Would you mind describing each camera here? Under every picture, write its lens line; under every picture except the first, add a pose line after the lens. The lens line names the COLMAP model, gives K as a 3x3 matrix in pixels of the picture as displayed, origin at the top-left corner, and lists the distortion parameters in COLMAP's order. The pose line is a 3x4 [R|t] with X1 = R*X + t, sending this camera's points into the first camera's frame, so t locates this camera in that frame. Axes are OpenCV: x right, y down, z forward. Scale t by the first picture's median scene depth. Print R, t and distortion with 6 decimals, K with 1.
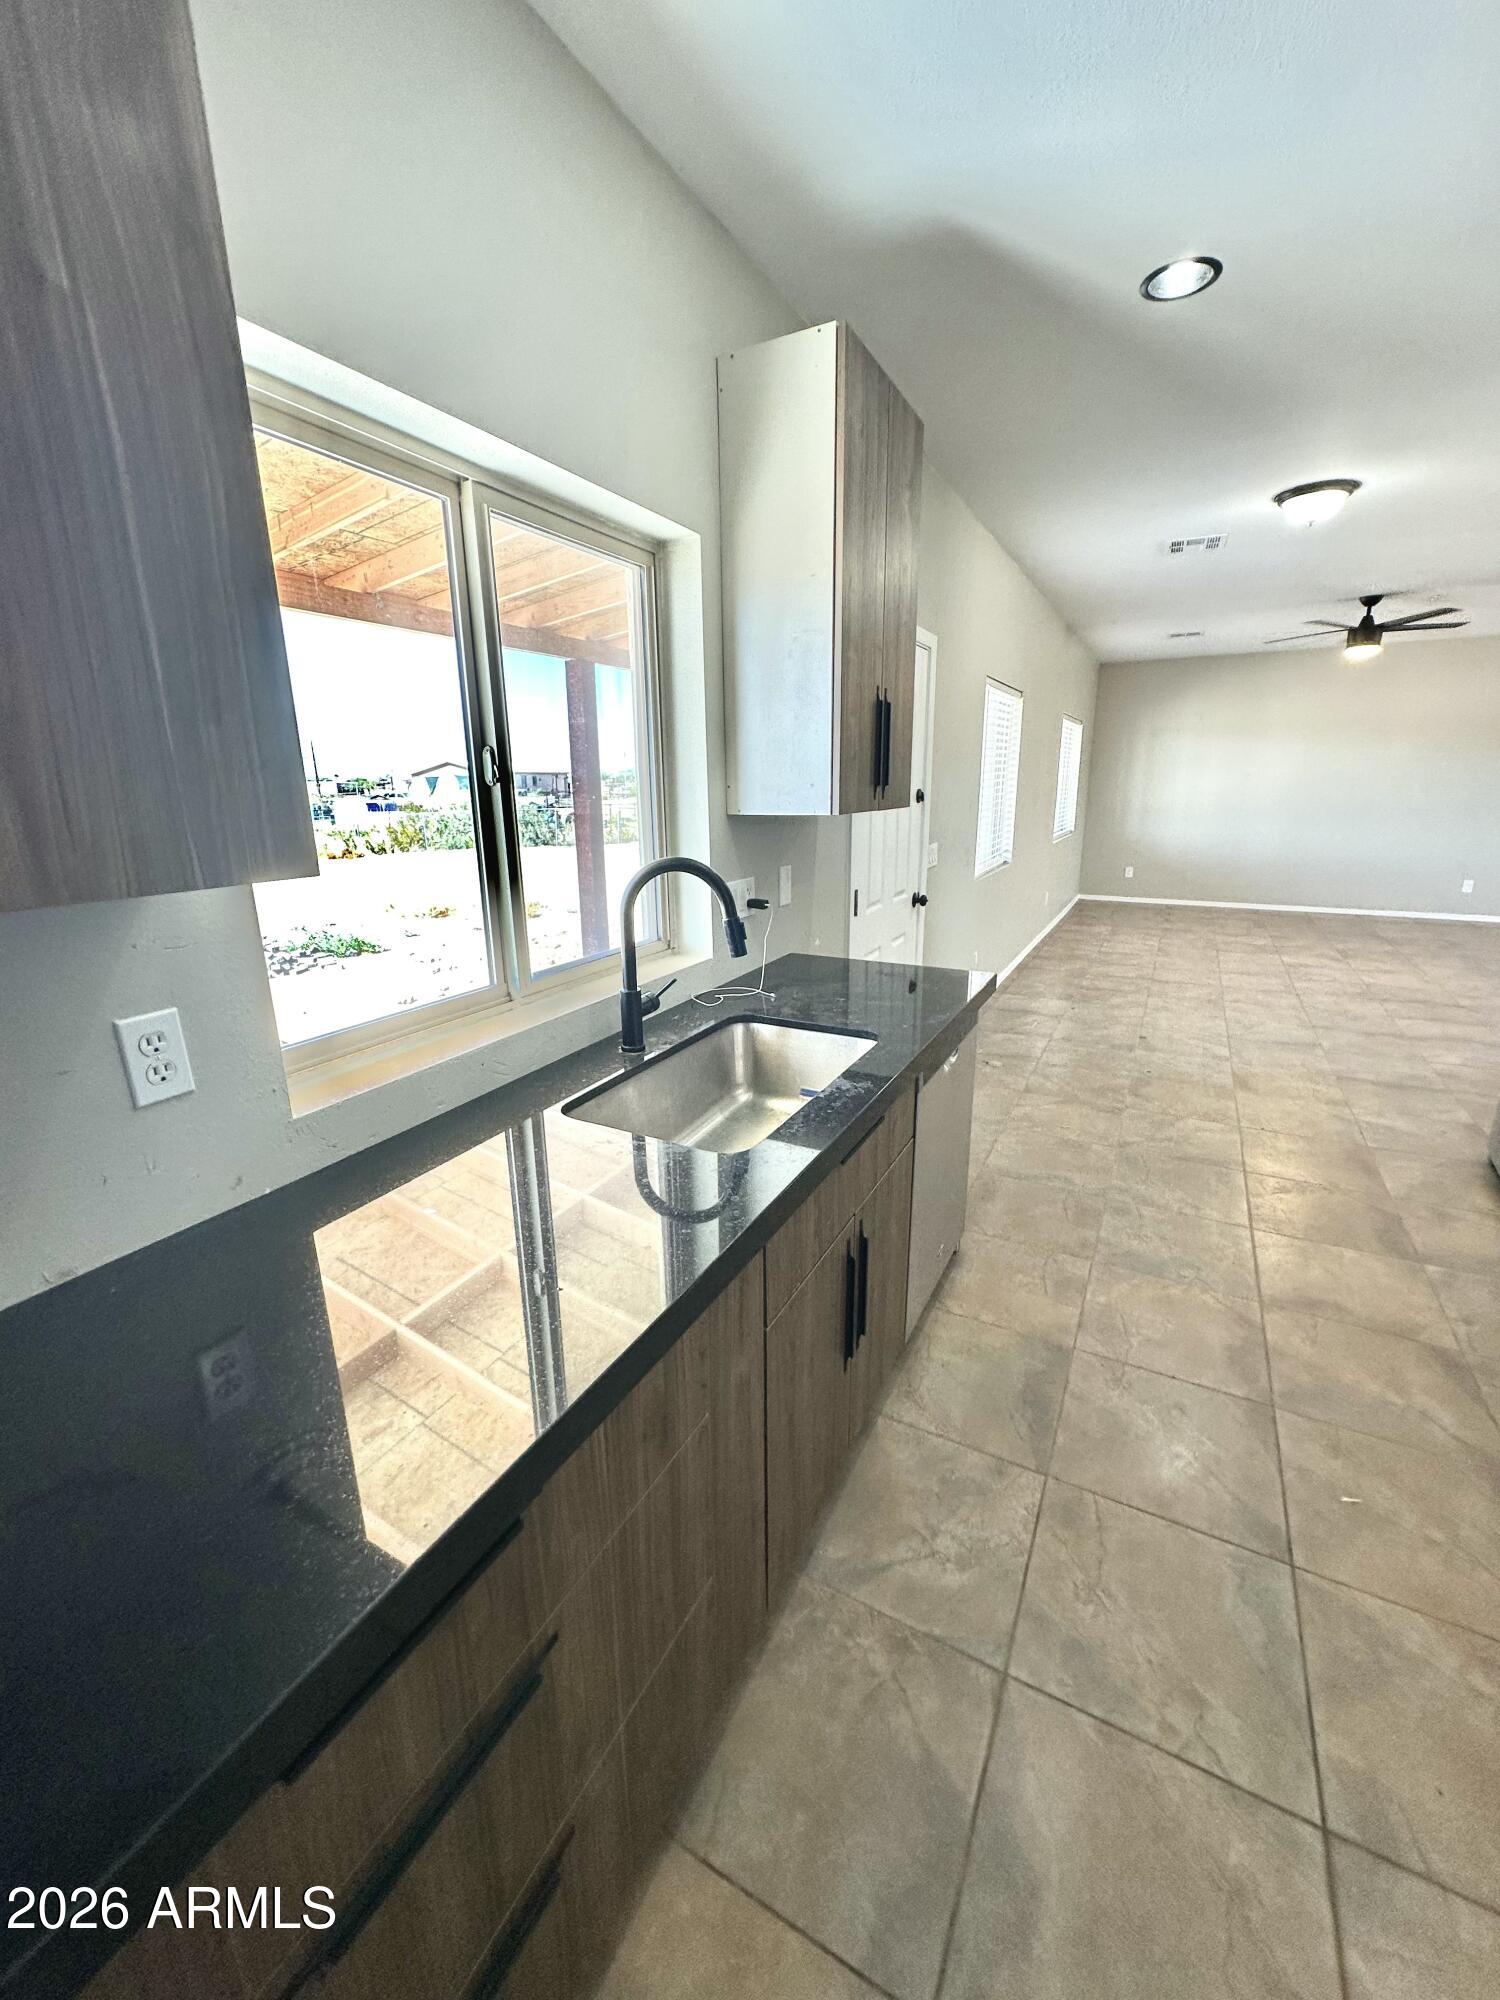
lens RADIAL K [[796.8, 0, 749.3], [0, 796.8, 996.5], [0, 0, 1]] dist [-0.002220, 0.000811]
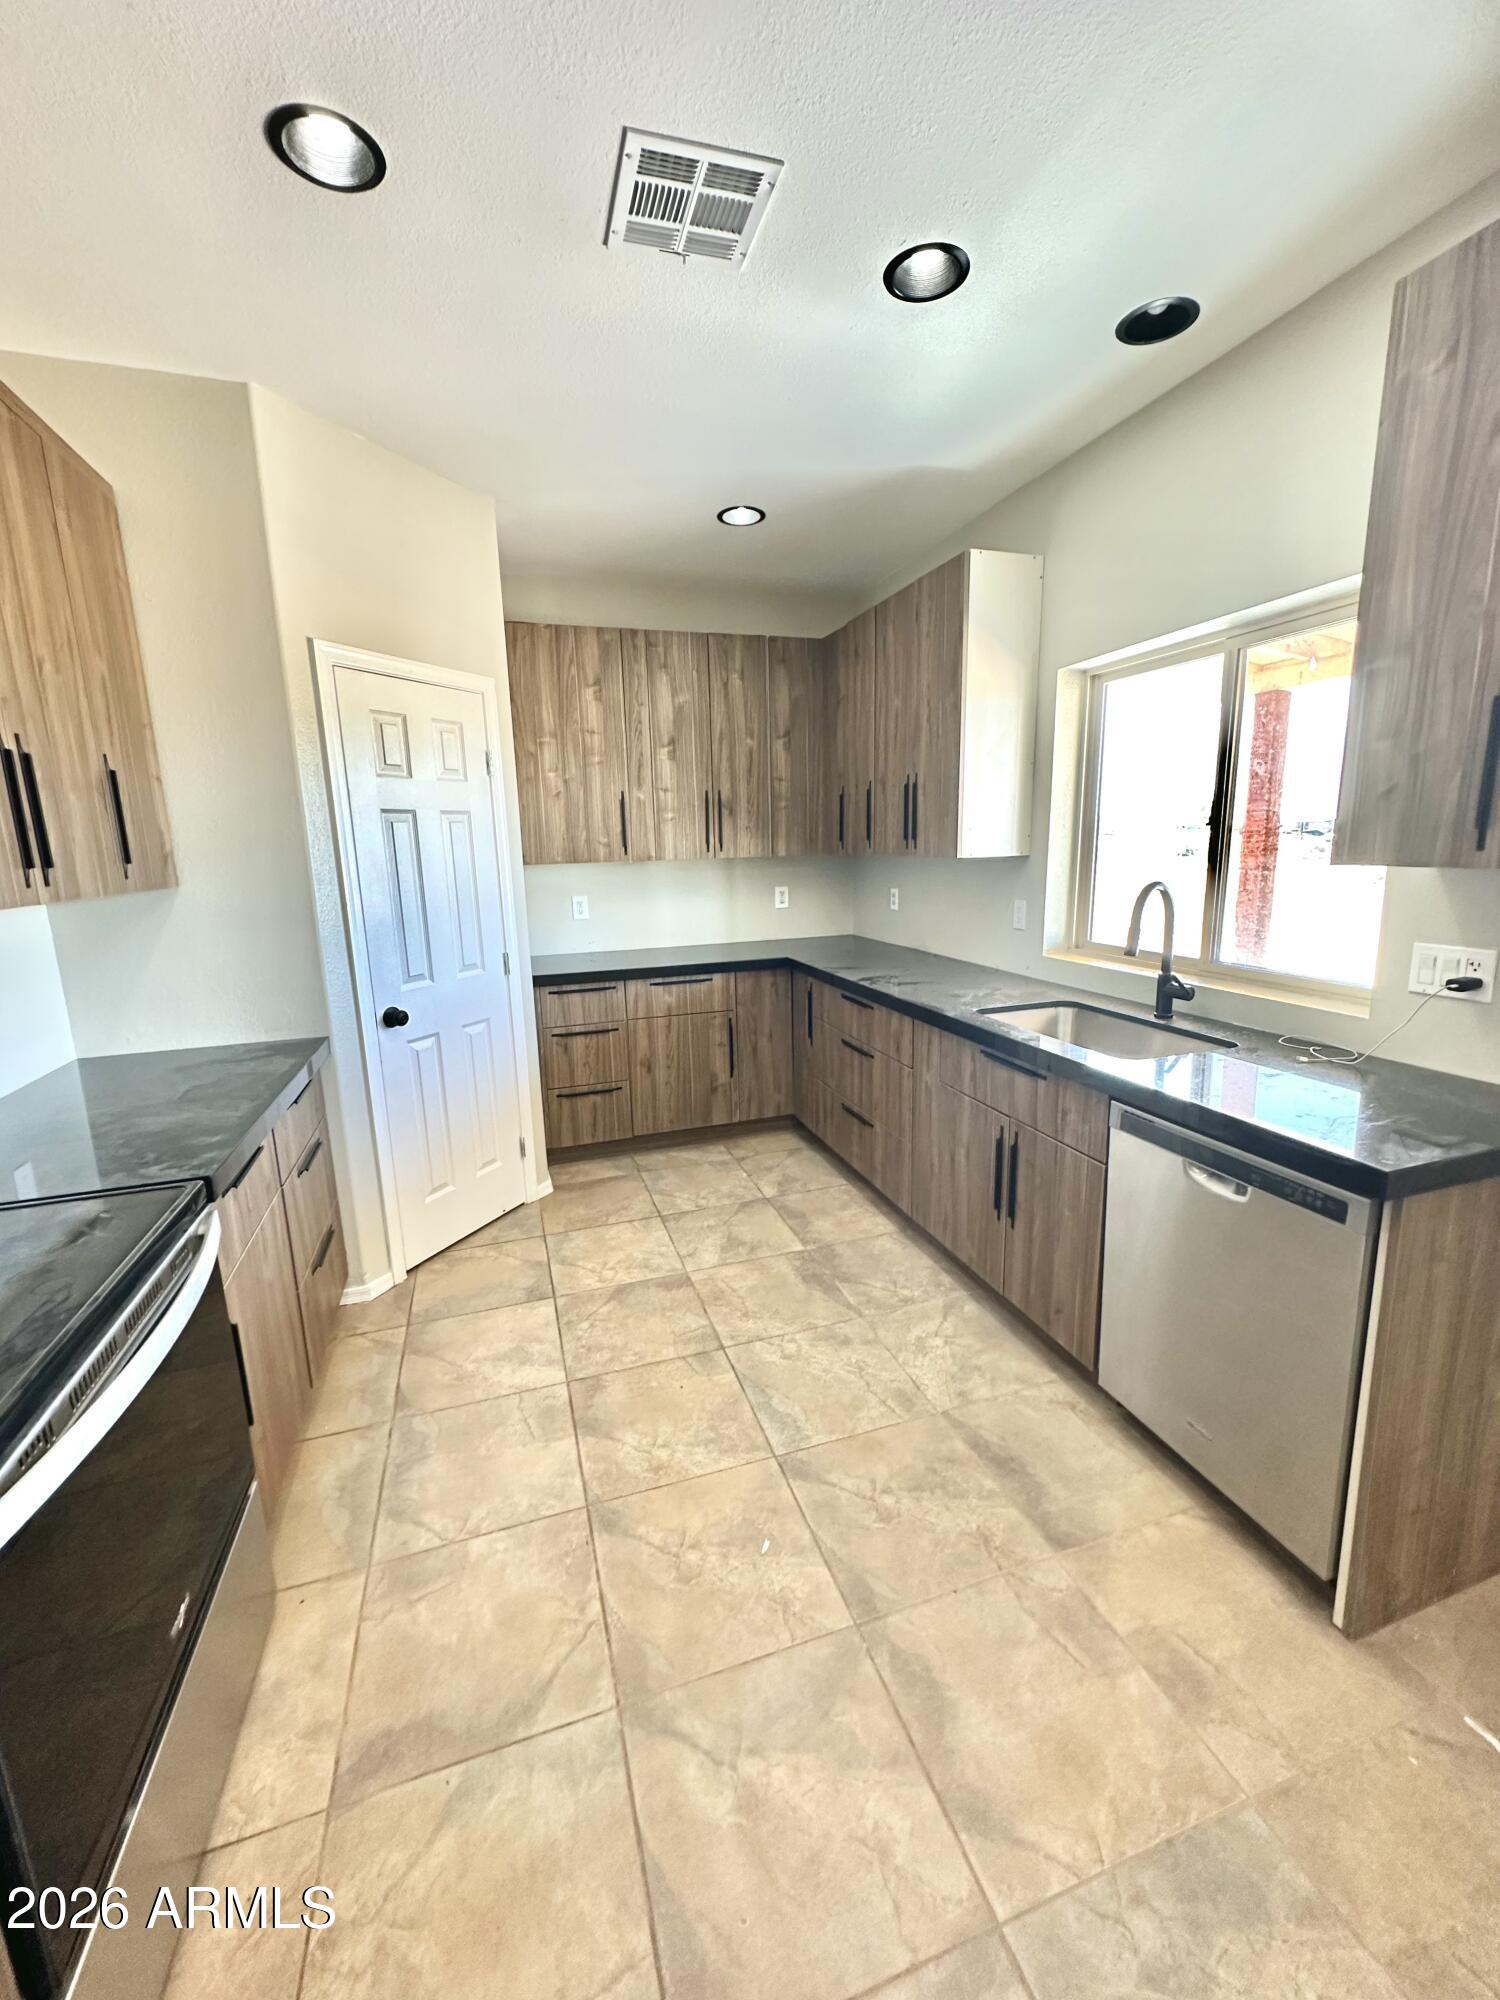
lens RADIAL K [[796.8, 0, 749.3], [0, 796.8, 996.5], [0, 0, 1]] dist [-0.002220, 0.000811]
pose [[-0.689782, 0.166259, -0.704669, 1.422091], [-0.160715, 0.913835, 0.372930, -0.392473], [0.705954, 0.370491, -0.603627, 1.408785]]
